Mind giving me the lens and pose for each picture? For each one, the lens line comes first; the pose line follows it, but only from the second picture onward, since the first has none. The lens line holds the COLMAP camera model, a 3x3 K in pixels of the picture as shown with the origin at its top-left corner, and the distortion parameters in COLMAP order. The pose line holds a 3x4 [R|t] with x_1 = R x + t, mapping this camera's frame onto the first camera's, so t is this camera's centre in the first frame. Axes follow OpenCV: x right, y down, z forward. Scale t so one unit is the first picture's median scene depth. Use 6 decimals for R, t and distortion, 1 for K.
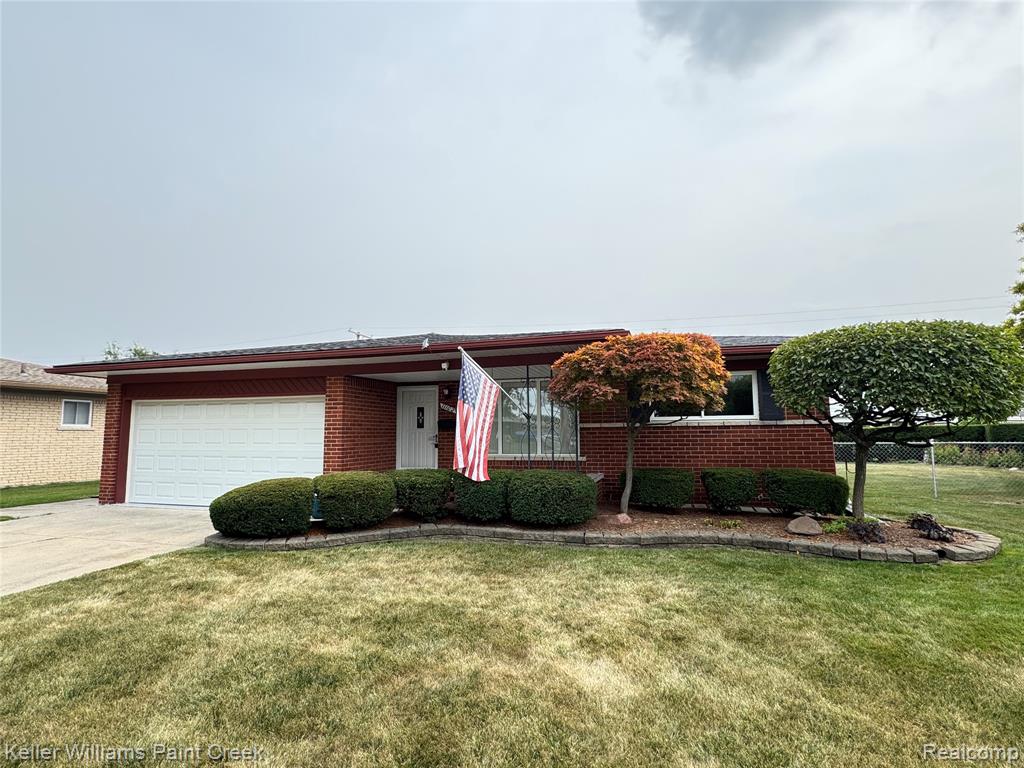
lens RADIAL K [[537.3, 0, 512.0], [0, 537.3, 384.0], [0, 0, 1]] dist [0.002210, -0.000993]
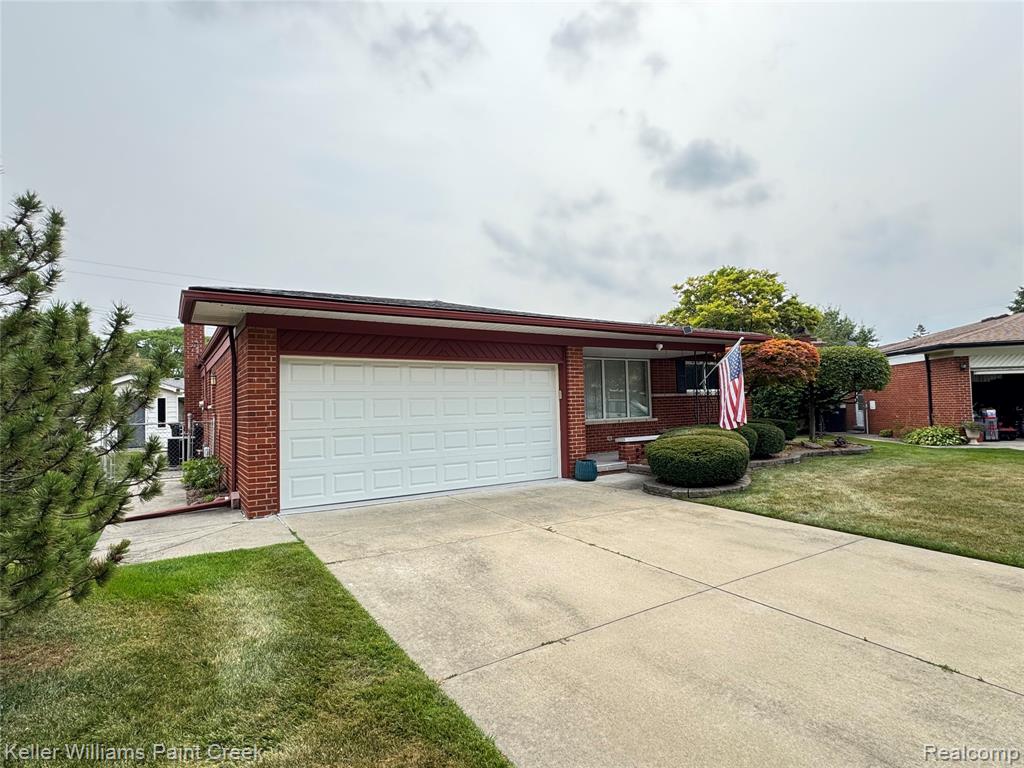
lens RADIAL K [[537.3, 0, 512.0], [0, 537.3, 384.0], [0, 0, 1]] dist [0.002210, -0.000993]
pose [[0.641006, 0.019980, 0.767276, -1.273247], [-0.052065, 0.998490, 0.017496, 0.048383], [-0.765768, -0.051163, 0.641079, 0.447915]]
